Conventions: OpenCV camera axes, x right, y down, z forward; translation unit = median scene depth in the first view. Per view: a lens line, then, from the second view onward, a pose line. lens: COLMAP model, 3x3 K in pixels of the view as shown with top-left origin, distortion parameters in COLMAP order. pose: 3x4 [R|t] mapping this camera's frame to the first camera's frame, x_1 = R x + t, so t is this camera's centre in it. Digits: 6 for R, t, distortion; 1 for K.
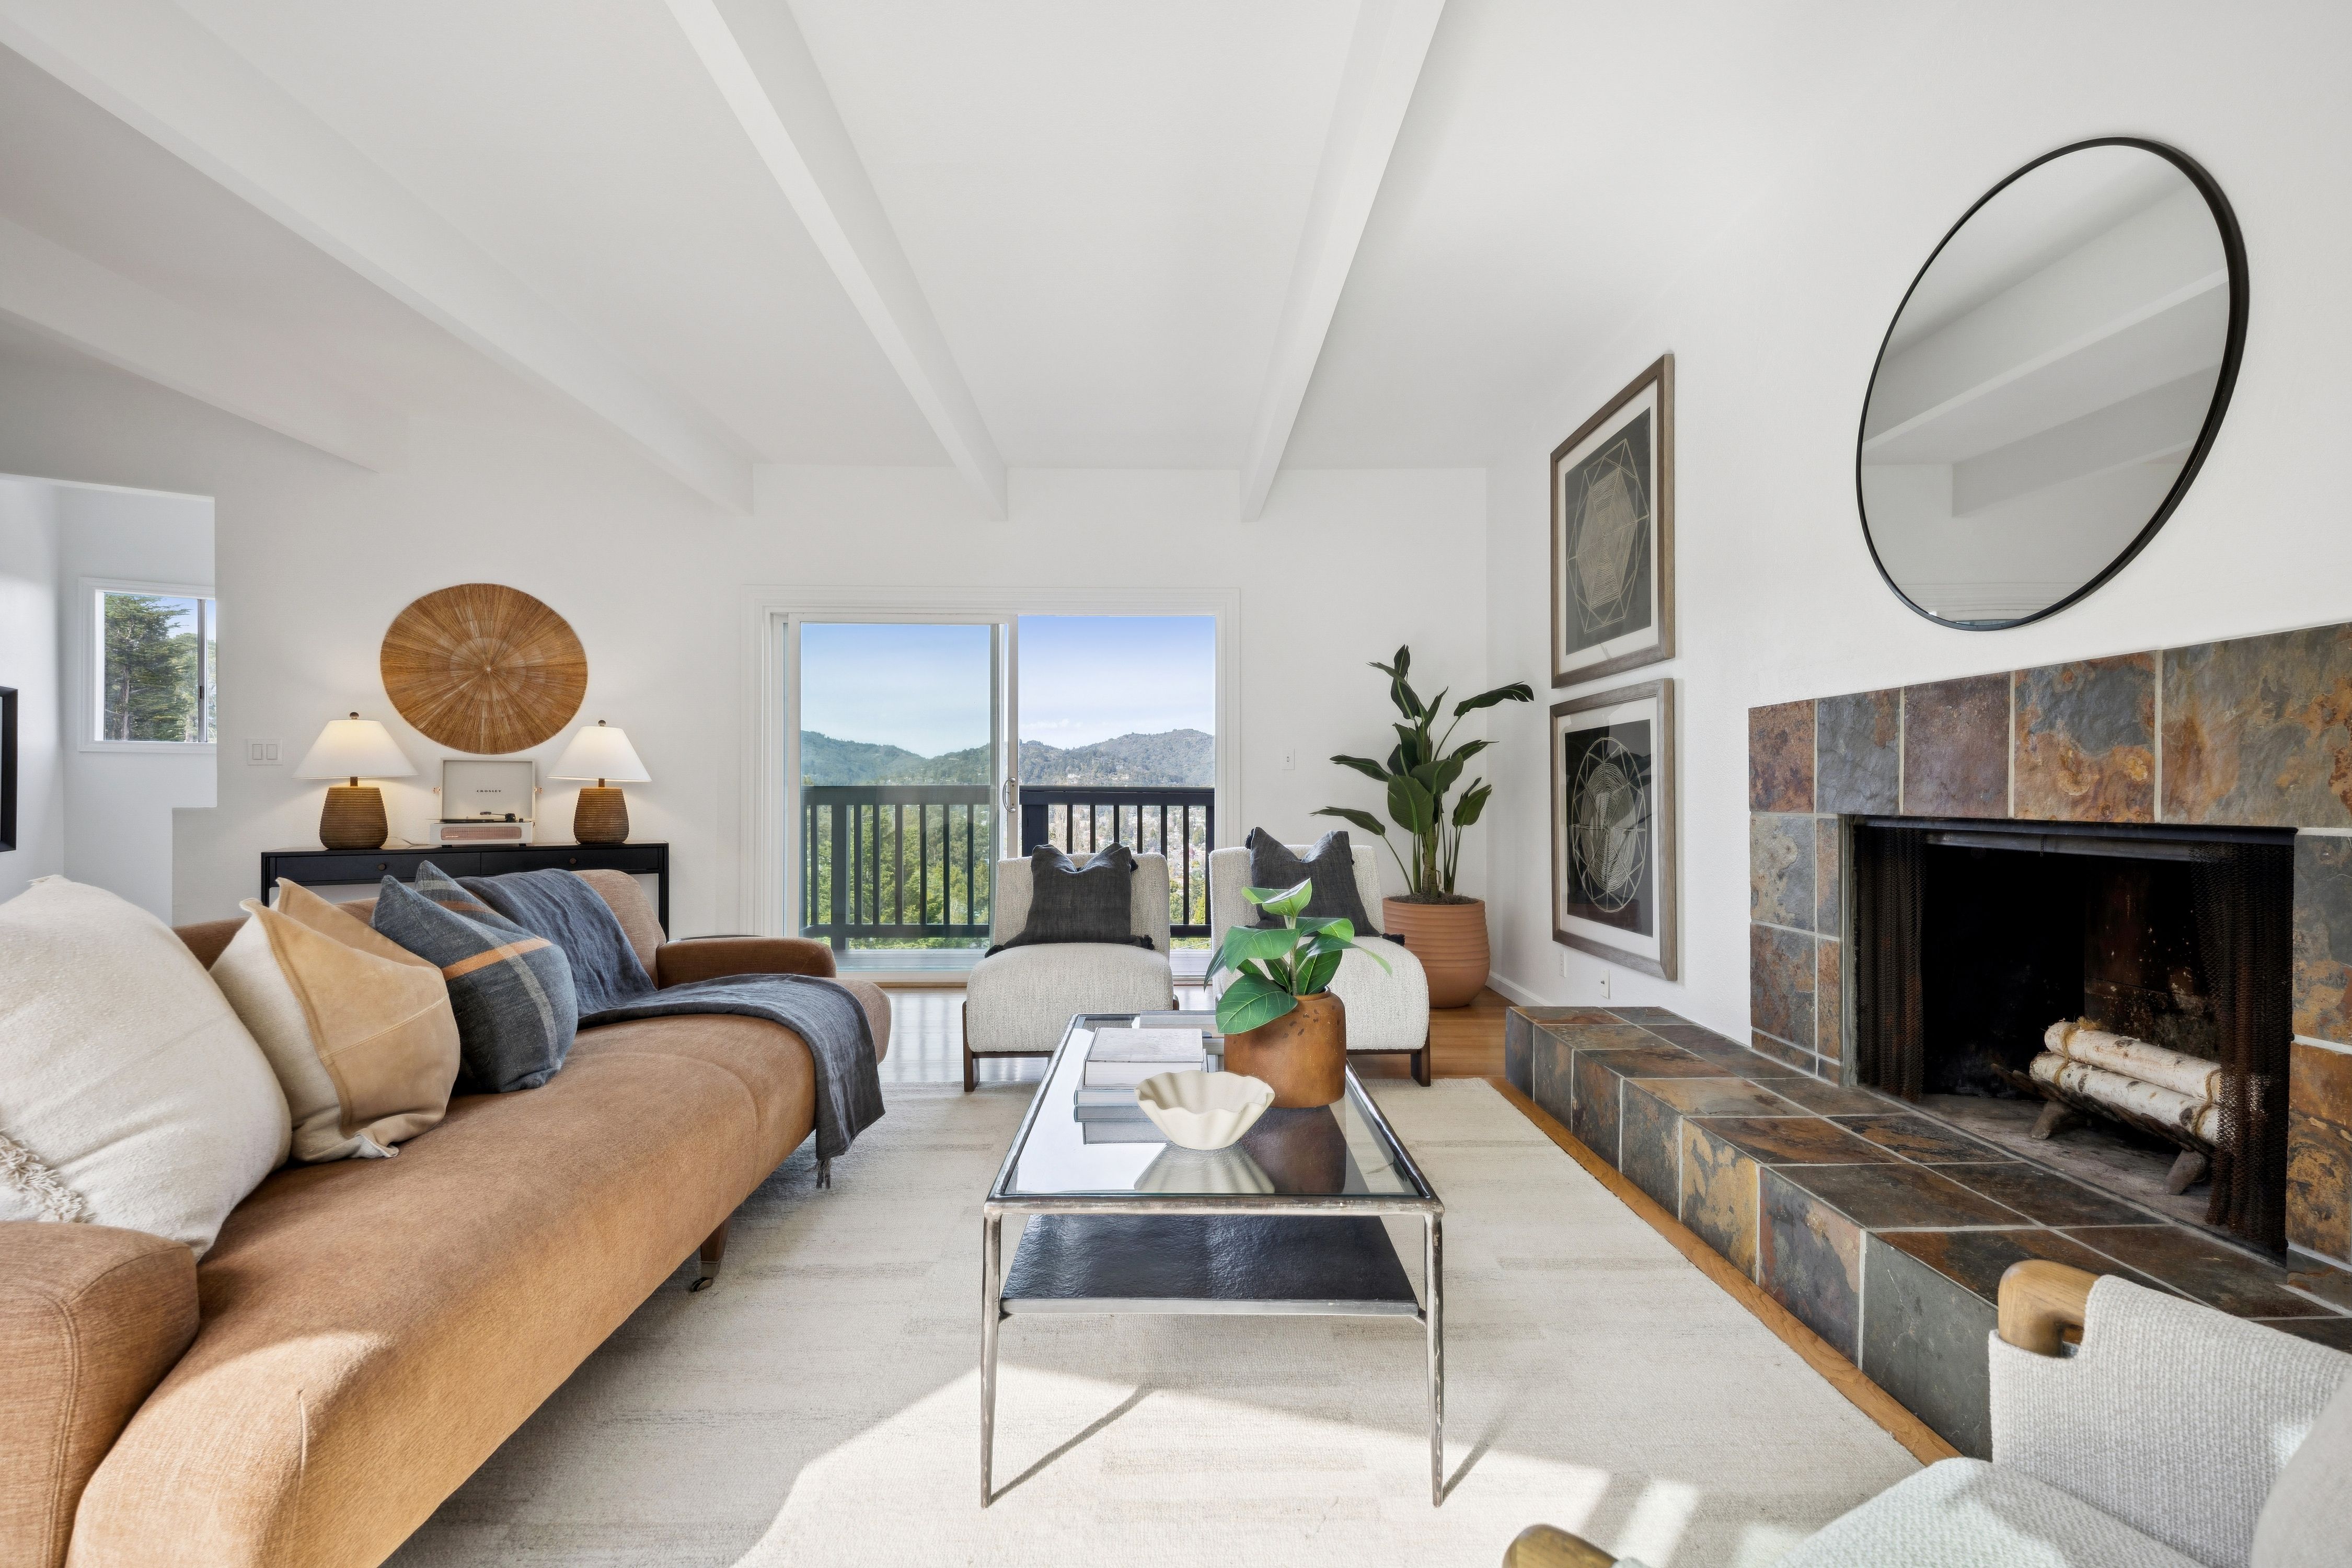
lens RADIAL K [[1052.4, 0, 1168.9], [0, 1052.4, 789.1], [0, 0, 1]] dist [0.012231, 0.000065]
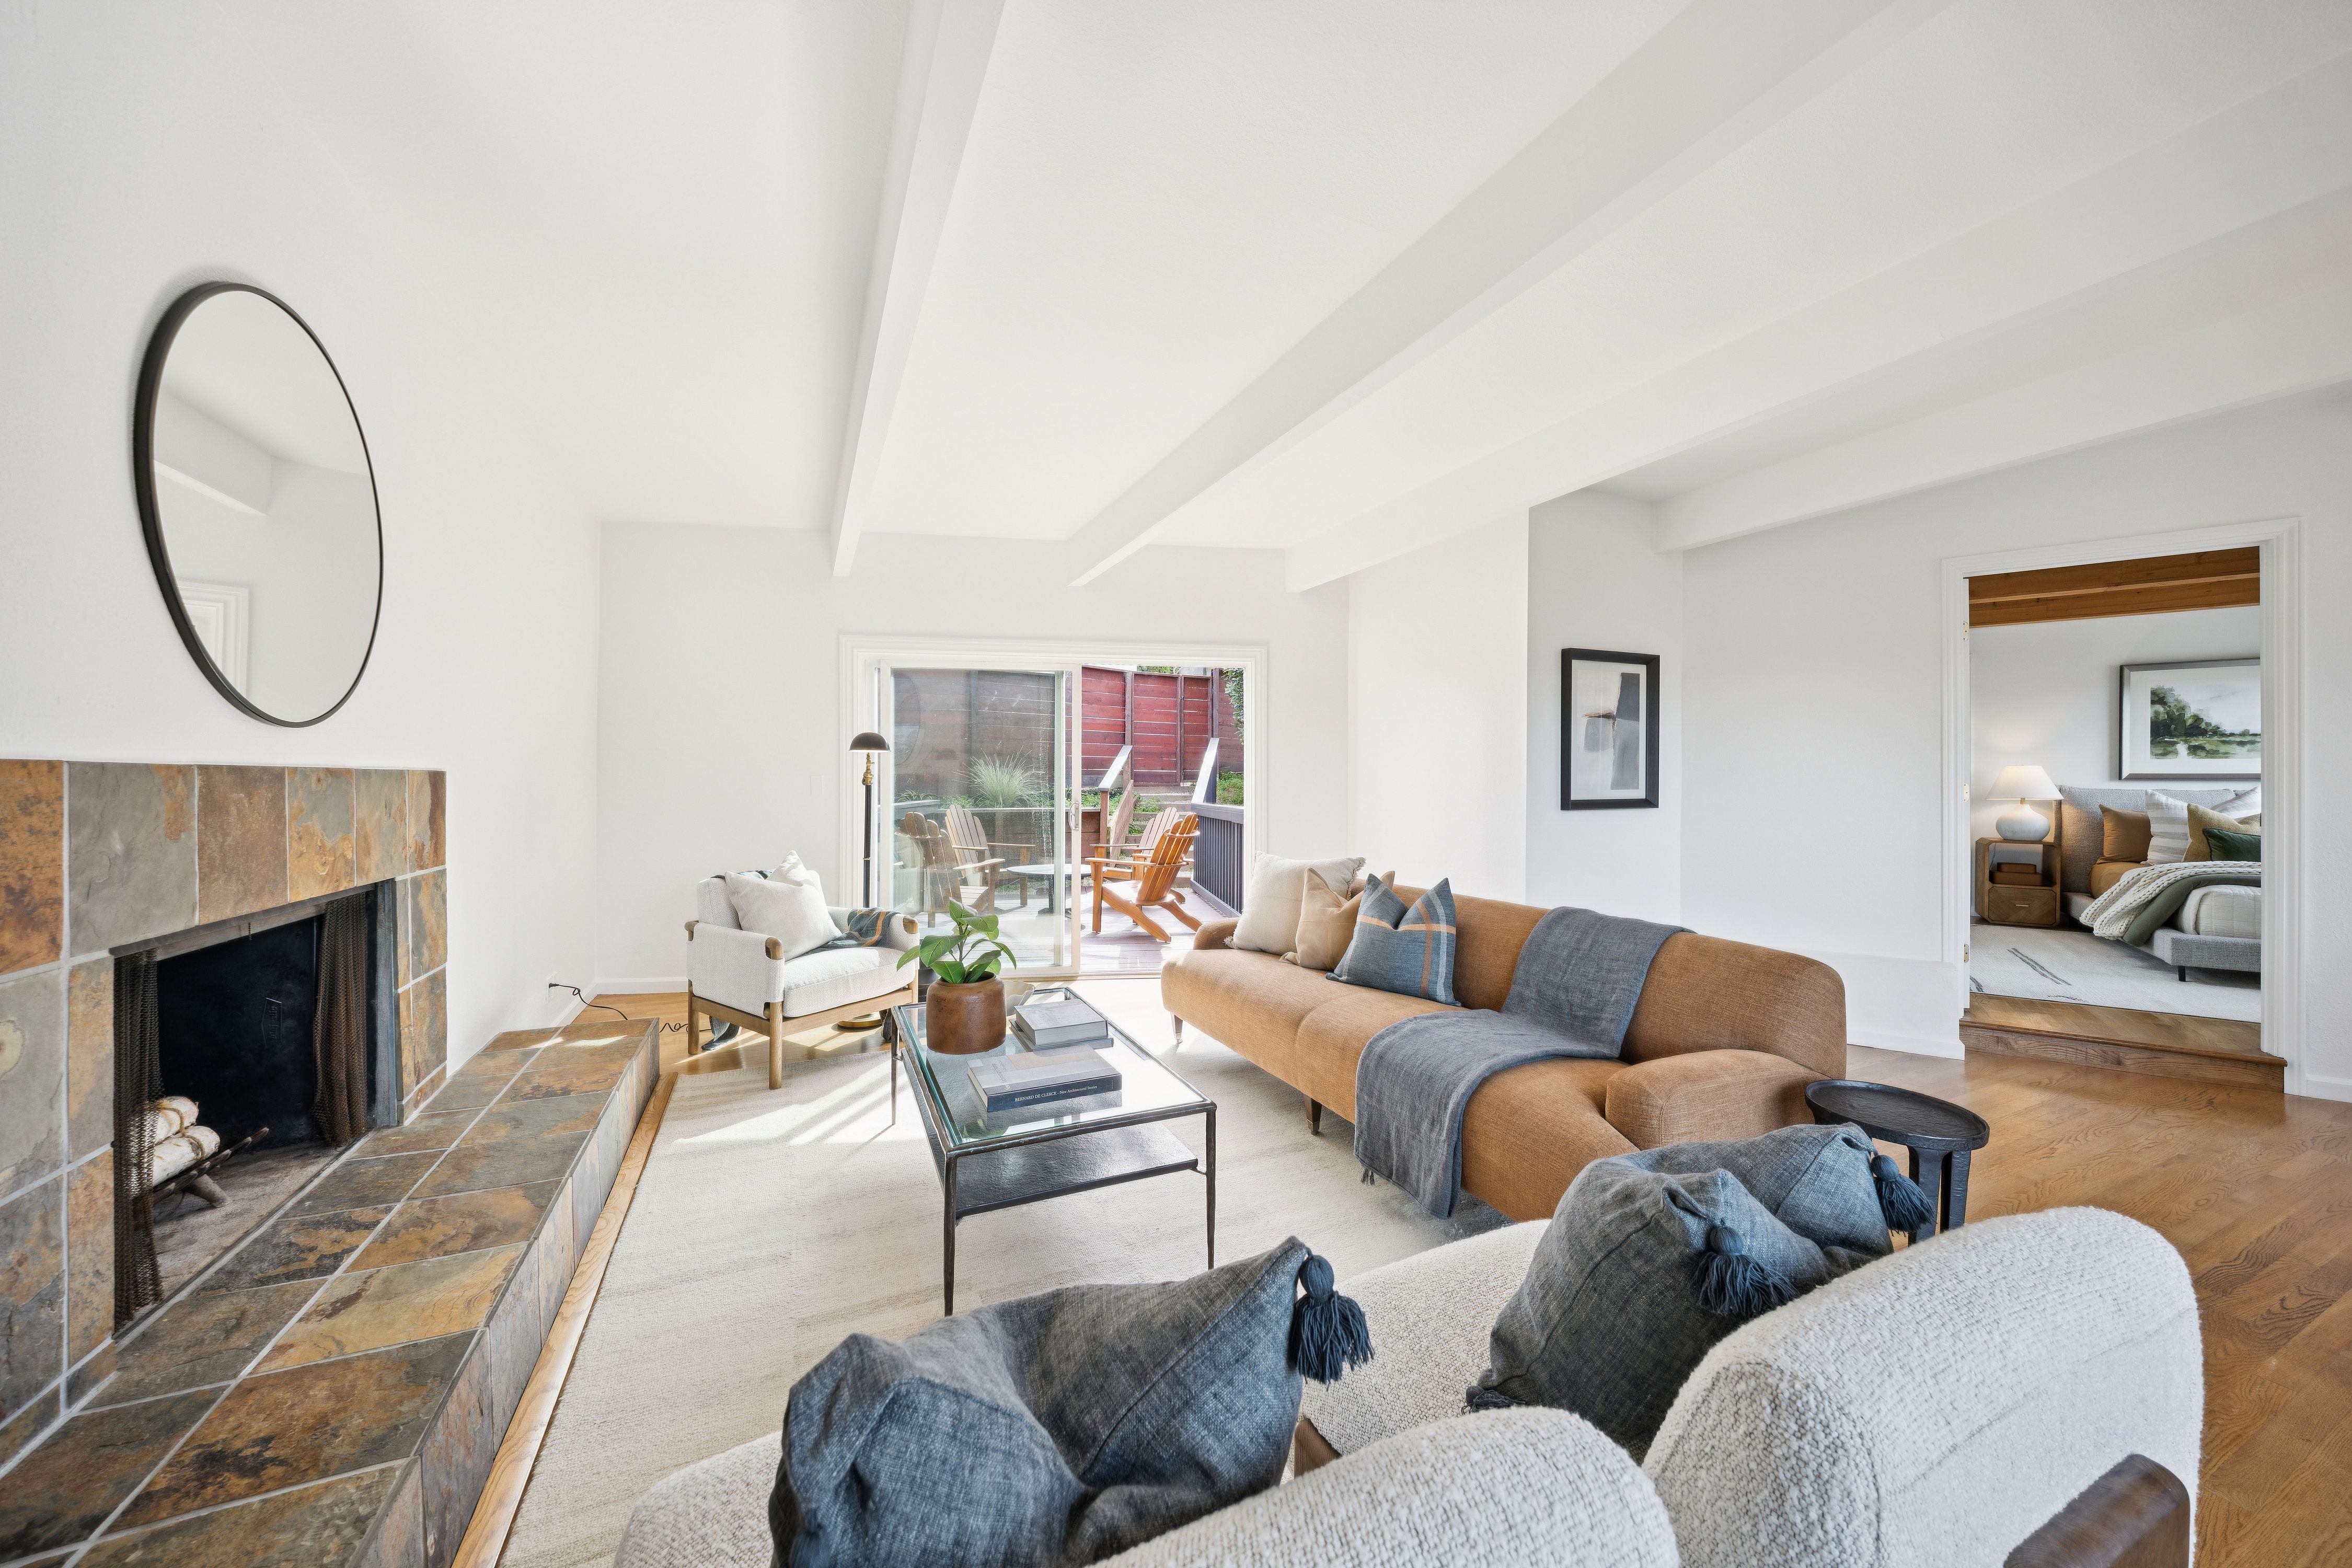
lens RADIAL K [[832.9, 0, 1180.2], [0, 832.9, 787.0], [0, 0, 1]] dist [-0.000124, -0.000158]
pose [[-0.905633, -0.007023, -0.424005, 0.289722], [-0.007478, 0.999972, -0.000590, -0.084587], [0.423997, 0.002636, -0.905660, 1.883151]]
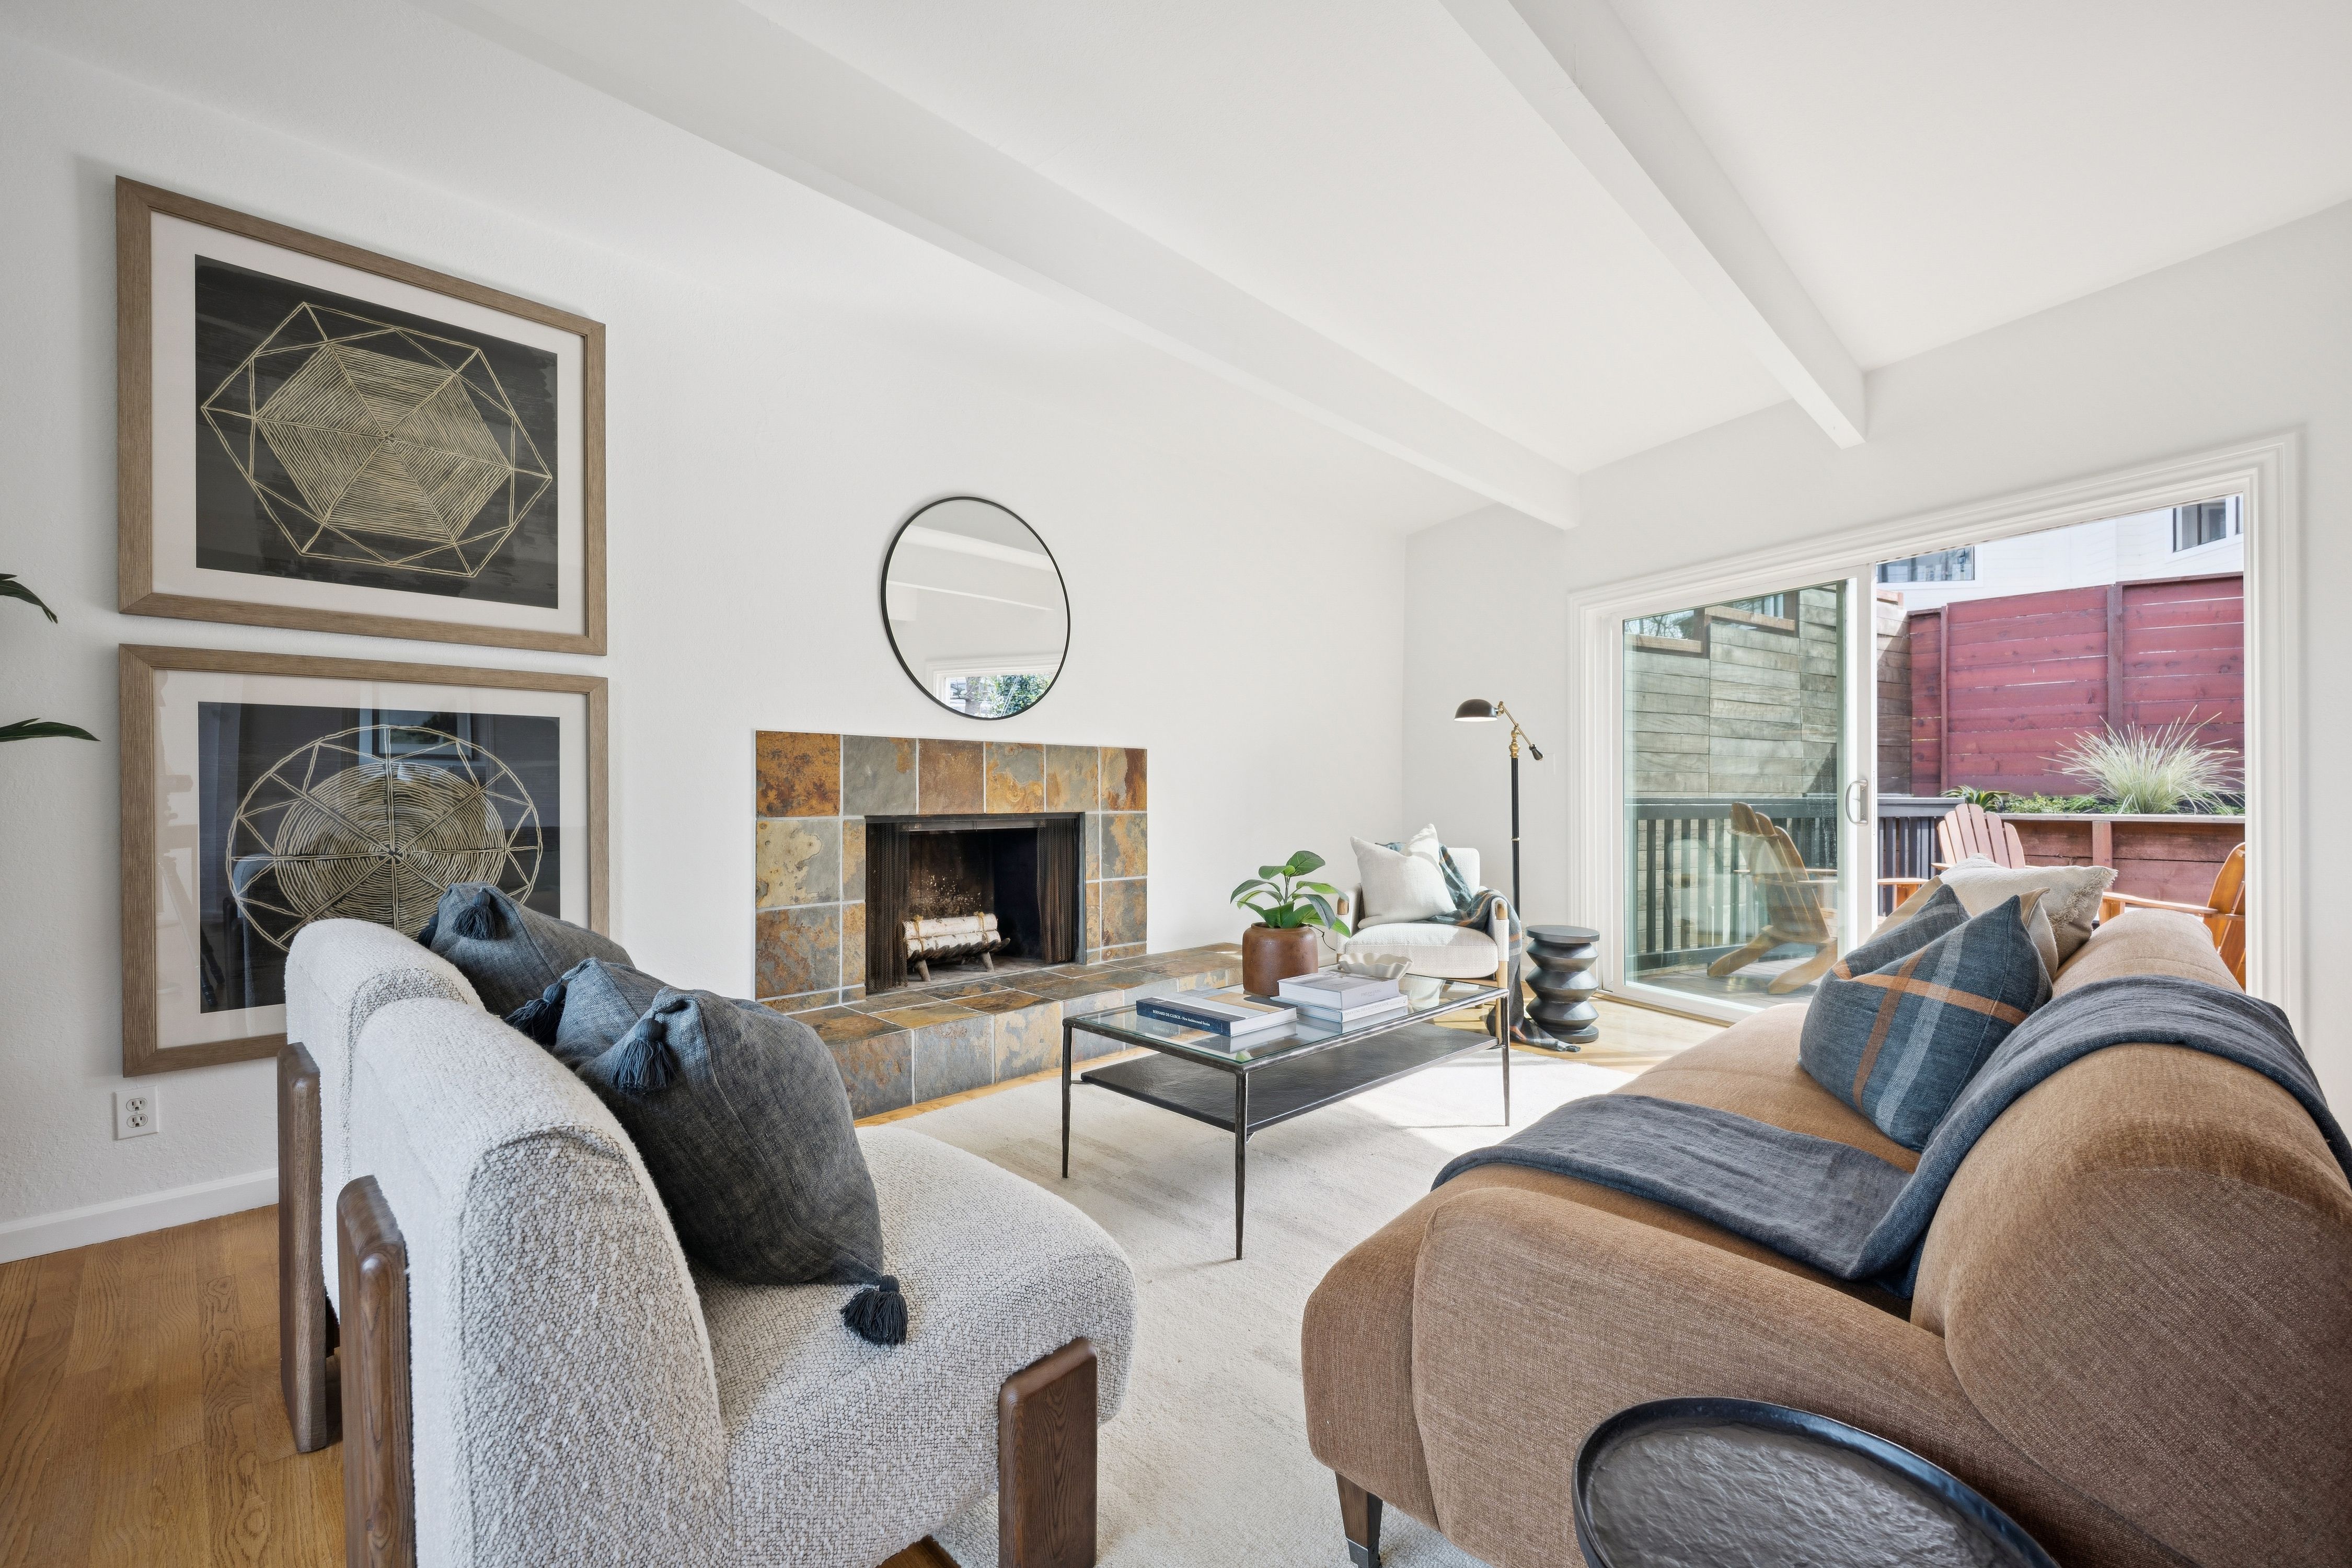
lens RADIAL K [[991.7, 0, 1164.8], [0, 991.7, 790.3], [0, 0, 1]] dist [0.001337, -0.000004]
pose [[-0.699555, -0.007515, 0.714539, -0.704776], [-0.010864, 0.999941, -0.000119, -0.017710], [-0.714496, -0.007846, -0.699595, 1.823183]]
